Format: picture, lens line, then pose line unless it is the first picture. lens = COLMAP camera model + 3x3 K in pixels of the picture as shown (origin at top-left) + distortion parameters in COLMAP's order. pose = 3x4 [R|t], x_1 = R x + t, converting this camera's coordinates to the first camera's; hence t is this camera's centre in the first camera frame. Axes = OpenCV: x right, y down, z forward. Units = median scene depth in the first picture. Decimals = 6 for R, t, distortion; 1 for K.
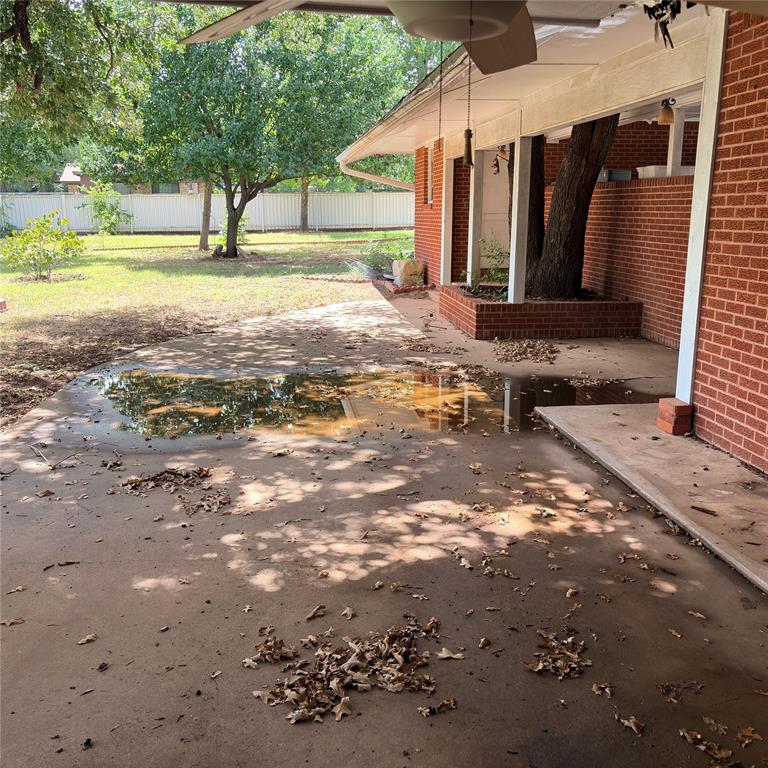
lens RADIAL K [[797.0, 0, 384.9], [0, 797.0, 358.8], [0, 0, 1]] dist [0.018603, 0.014505]
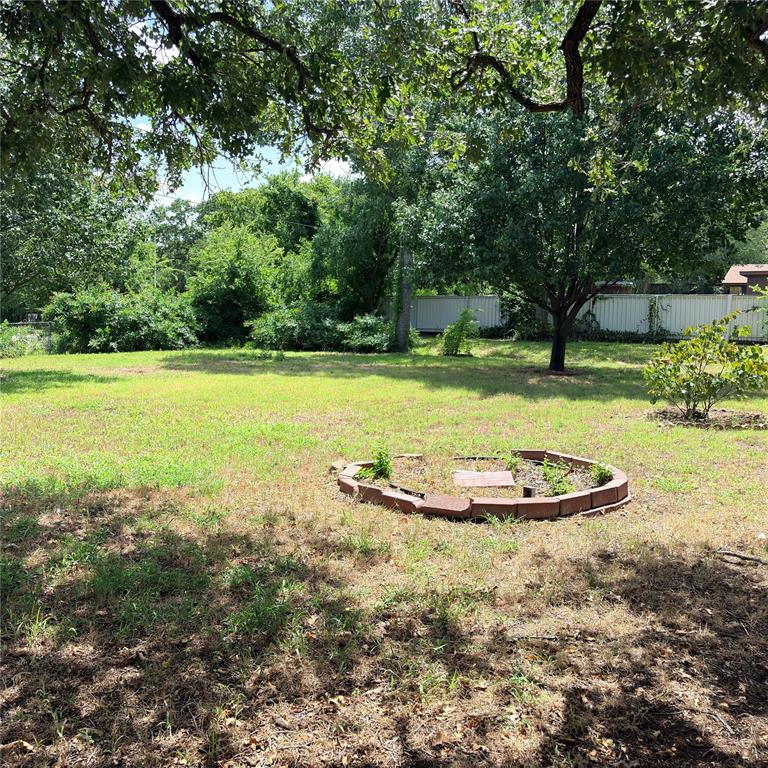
lens RADIAL K [[797.0, 0, 384.9], [0, 797.0, 358.8], [0, 0, 1]] dist [0.018603, 0.014505]
pose [[0.716509, 0.087439, -0.692076, -0.164832], [-0.173156, 0.983356, -0.055029, -0.066903], [0.675745, 0.159266, 0.719724, 0.357882]]
